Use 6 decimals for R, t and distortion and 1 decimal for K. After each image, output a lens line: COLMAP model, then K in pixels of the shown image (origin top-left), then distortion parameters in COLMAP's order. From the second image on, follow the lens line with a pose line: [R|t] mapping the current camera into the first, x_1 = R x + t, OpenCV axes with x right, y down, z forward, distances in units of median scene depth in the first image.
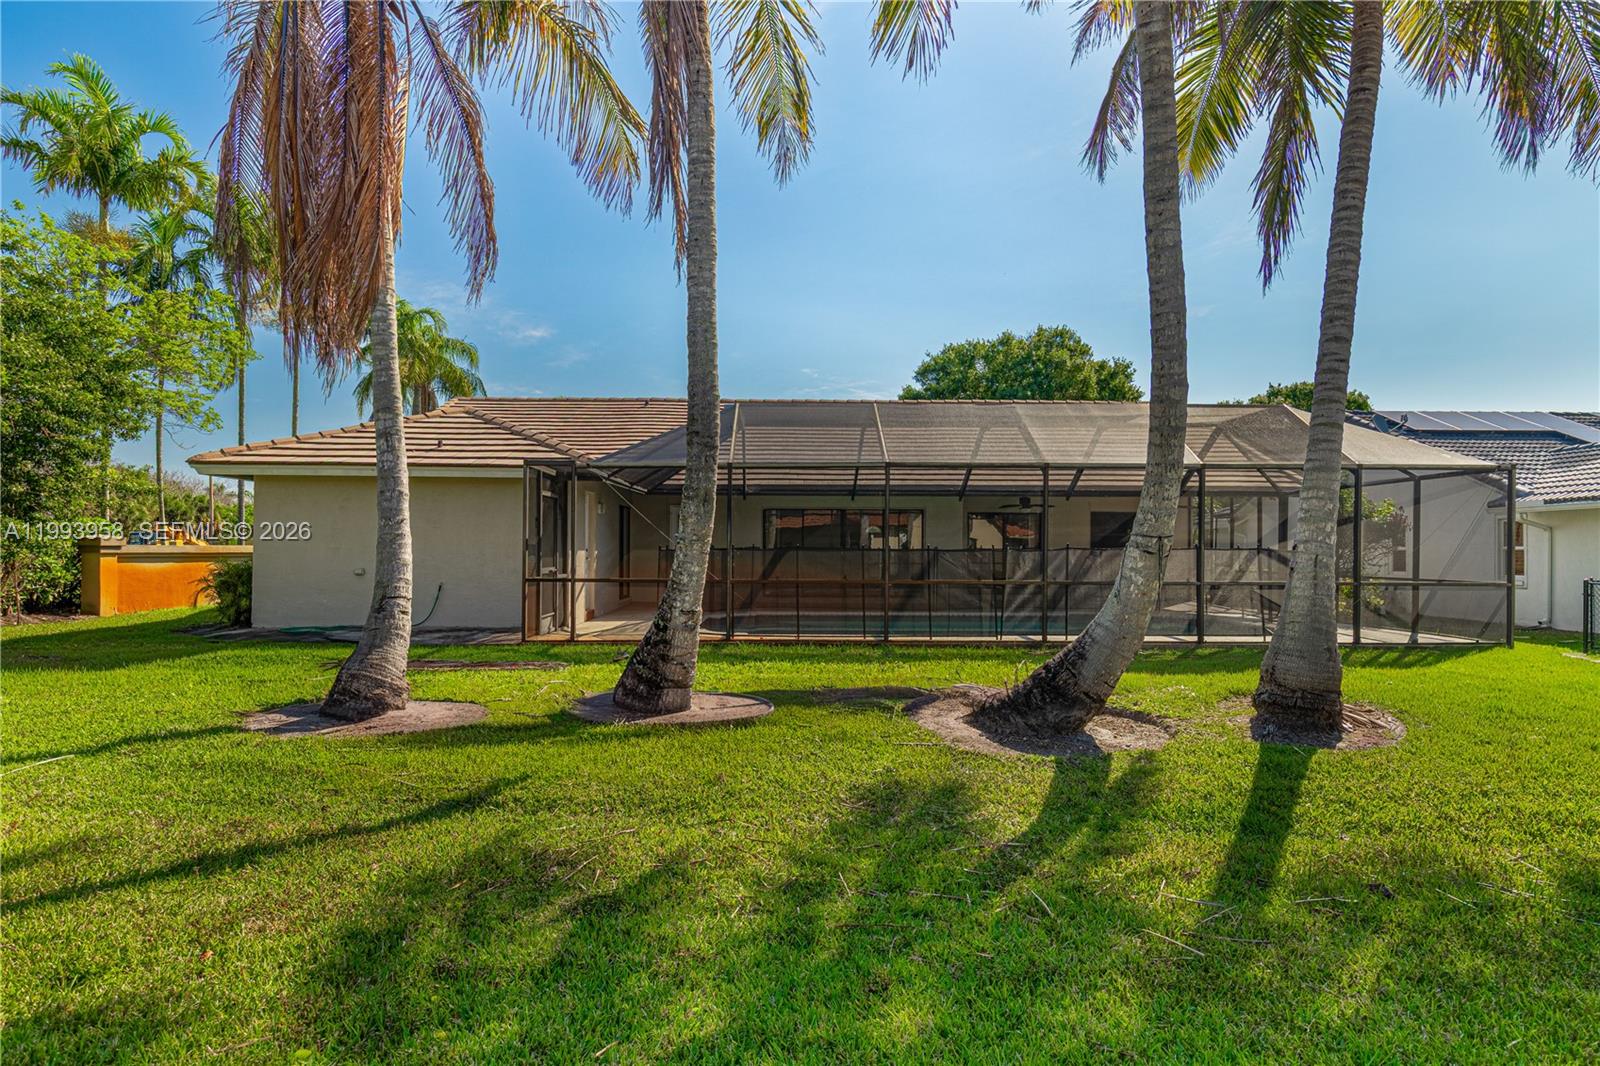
lens RADIAL K [[891.5, 0, 800.0], [0, 891.5, 533.0], [0, 0, 1]] dist [-0.001331, -0.000129]
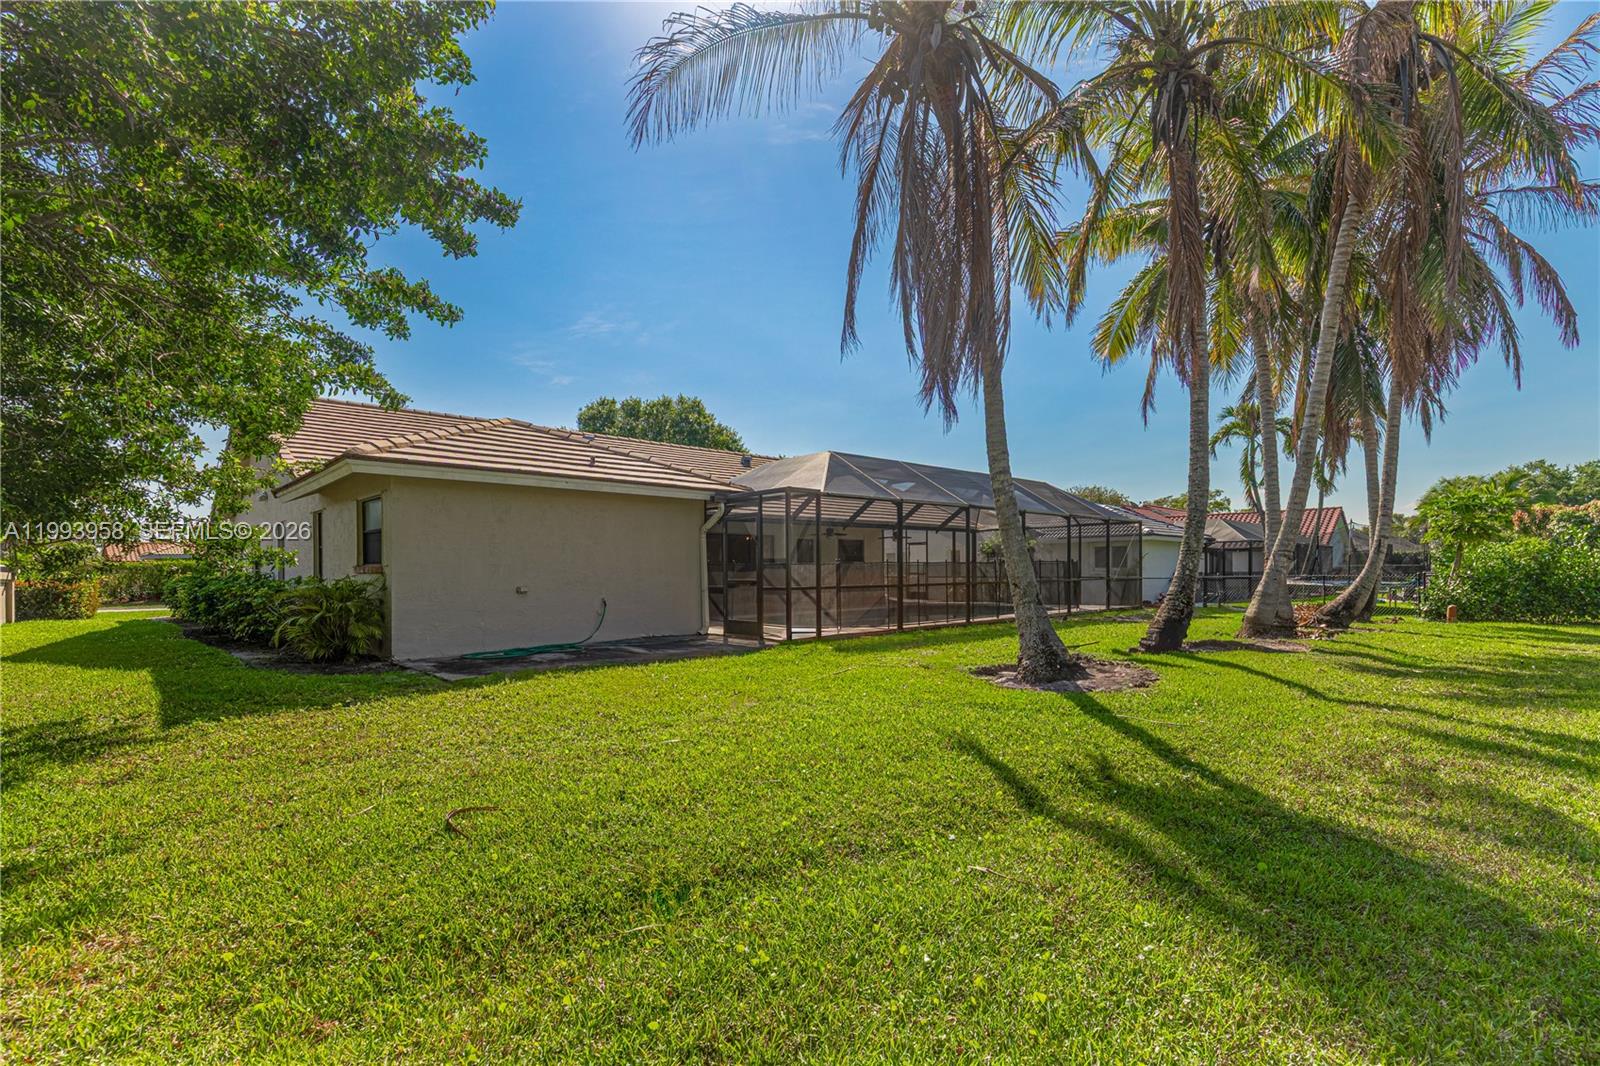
lens RADIAL K [[738.2, 0, 797.1], [0, 738.2, 561.7], [0, 0, 1]] dist [0.003128, 0.000353]
pose [[0.734616, -0.003245, 0.678476, -0.804760], [-0.000334, 0.999987, 0.005144, 0.010673], [-0.678483, -0.004005, 0.734605, 0.230951]]
